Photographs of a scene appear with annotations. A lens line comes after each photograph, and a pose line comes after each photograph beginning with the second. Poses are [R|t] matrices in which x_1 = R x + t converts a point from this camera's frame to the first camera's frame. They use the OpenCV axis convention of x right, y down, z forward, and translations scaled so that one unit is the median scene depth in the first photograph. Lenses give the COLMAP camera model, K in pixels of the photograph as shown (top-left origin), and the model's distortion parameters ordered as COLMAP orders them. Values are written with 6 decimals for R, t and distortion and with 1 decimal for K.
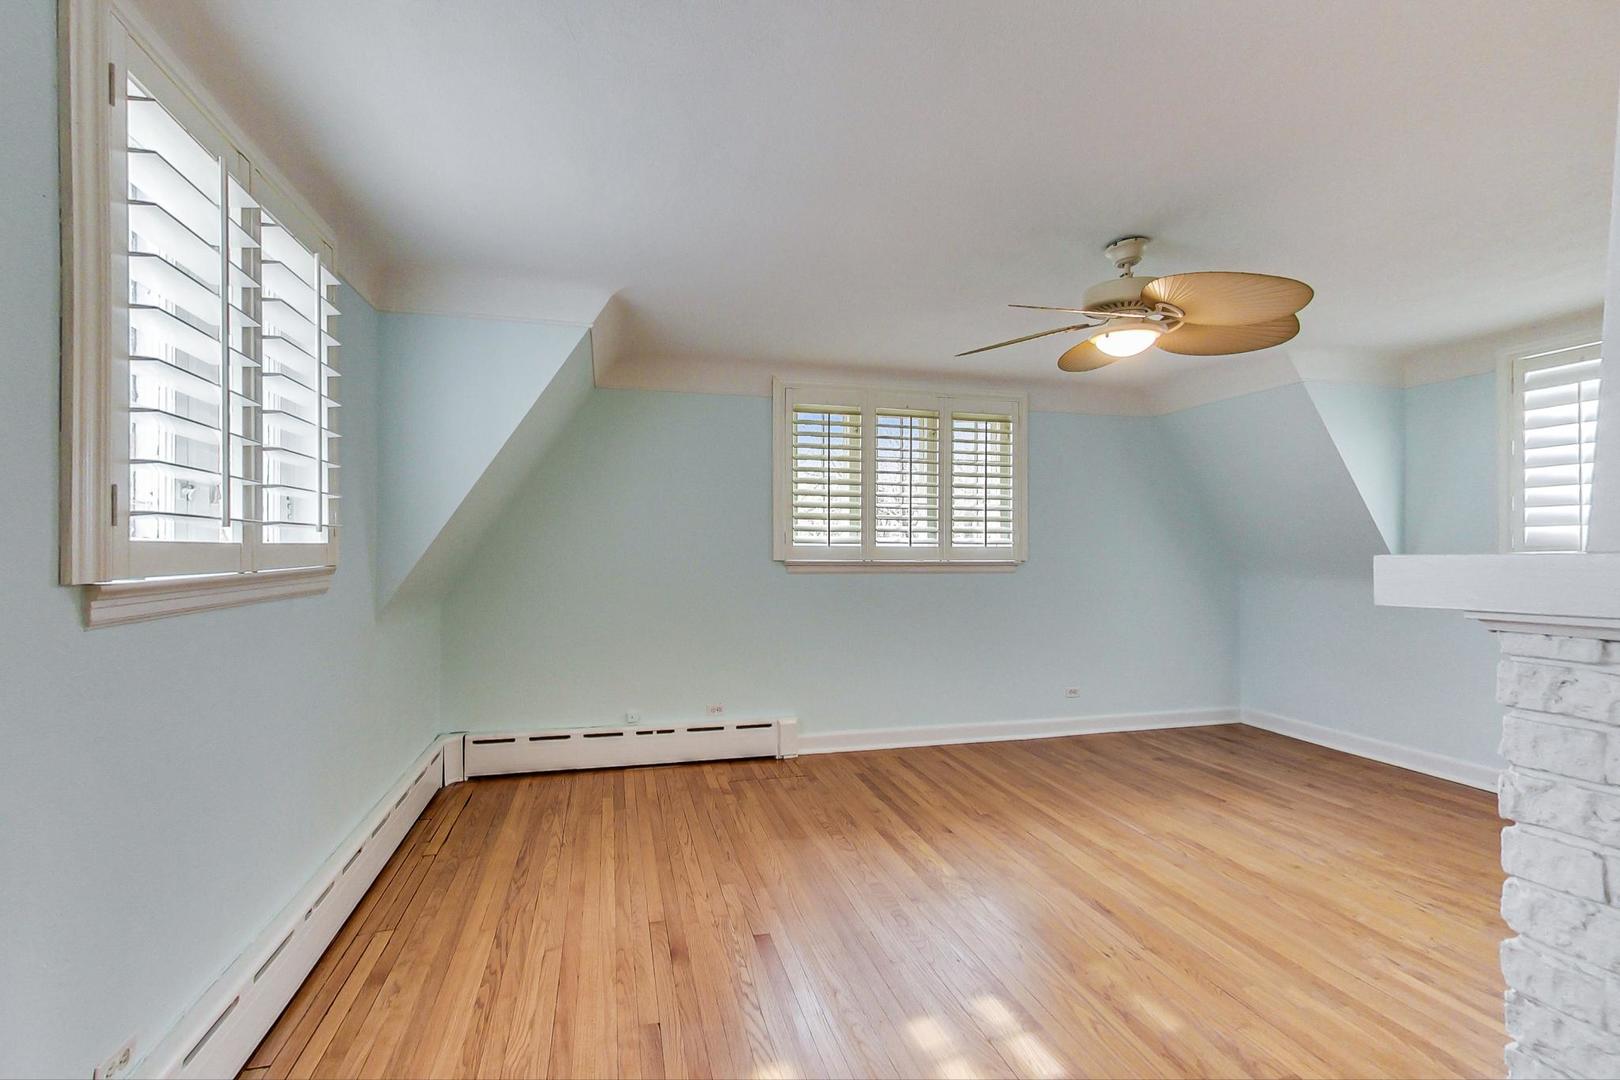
lens RADIAL K [[695.0, 0, 769.1], [0, 695.0, 552.1], [0, 0, 1]] dist [-0.001713, -0.000447]
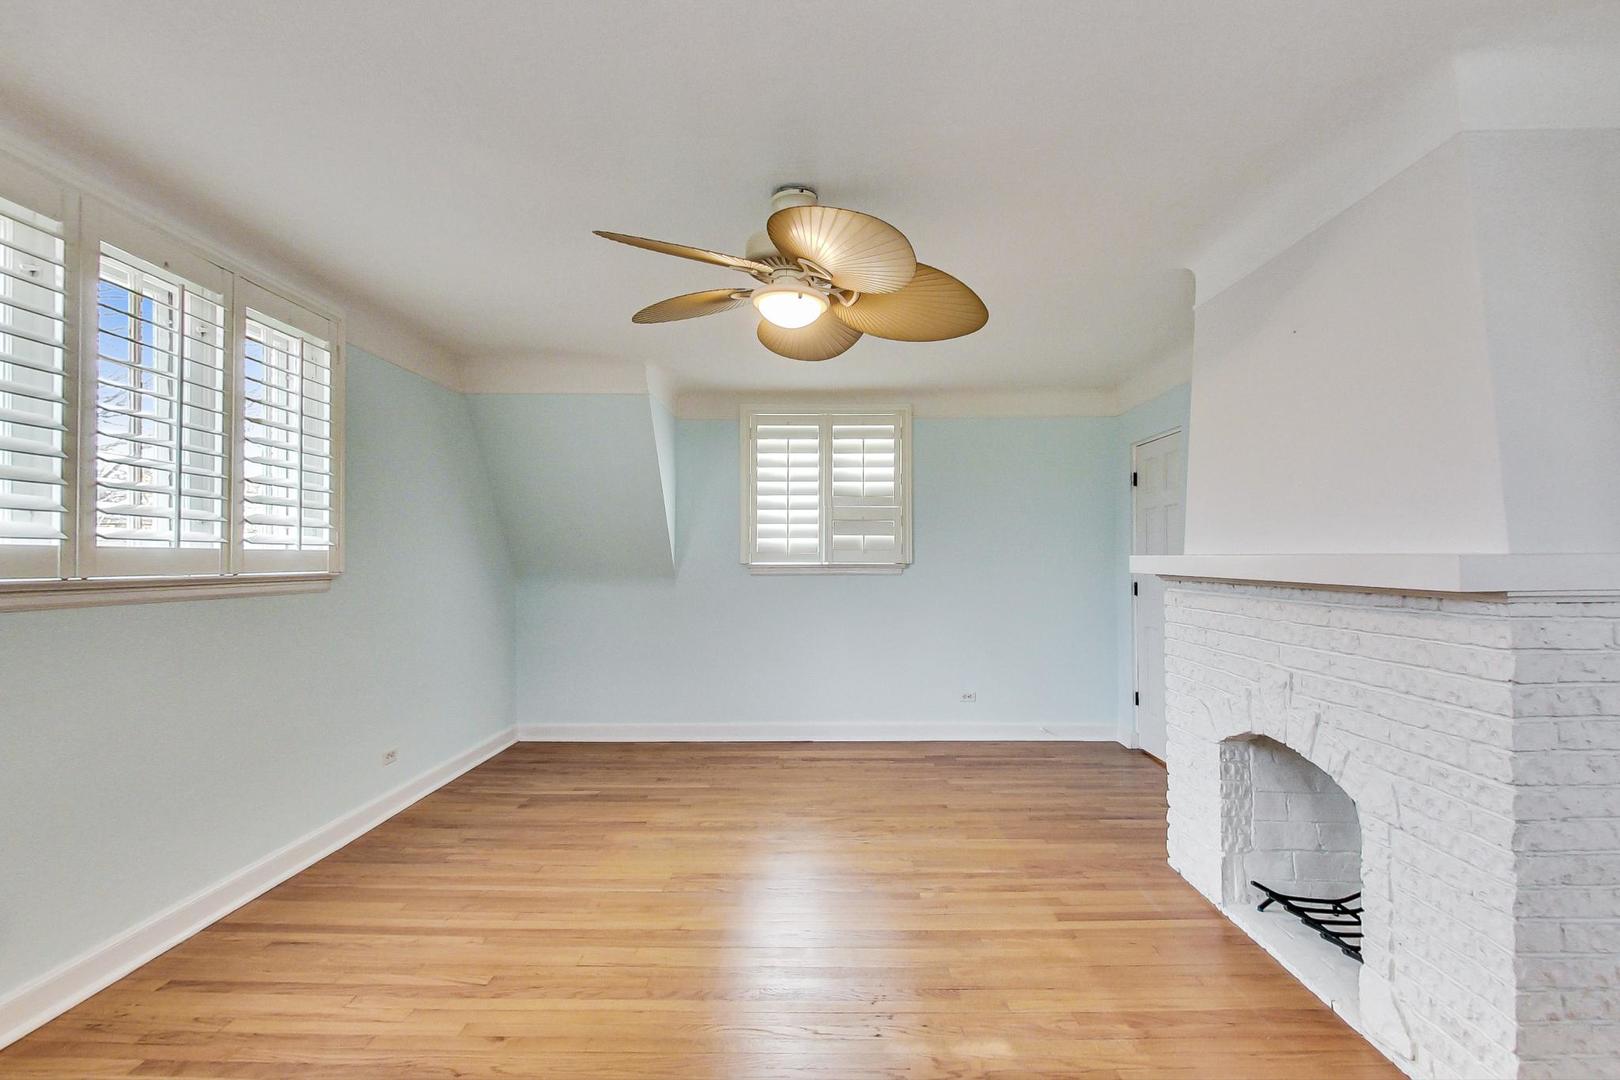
lens RADIAL K [[715.6, 0, 829.4], [0, 715.6, 545.9], [0, 0, 1]] dist [-0.001320, -0.000688]
pose [[0.236814, 0.015083, 0.971438, -0.212449], [0.005710, 0.999841, -0.016916, 0.002276], [-0.971538, 0.009552, 0.236691, 0.481396]]
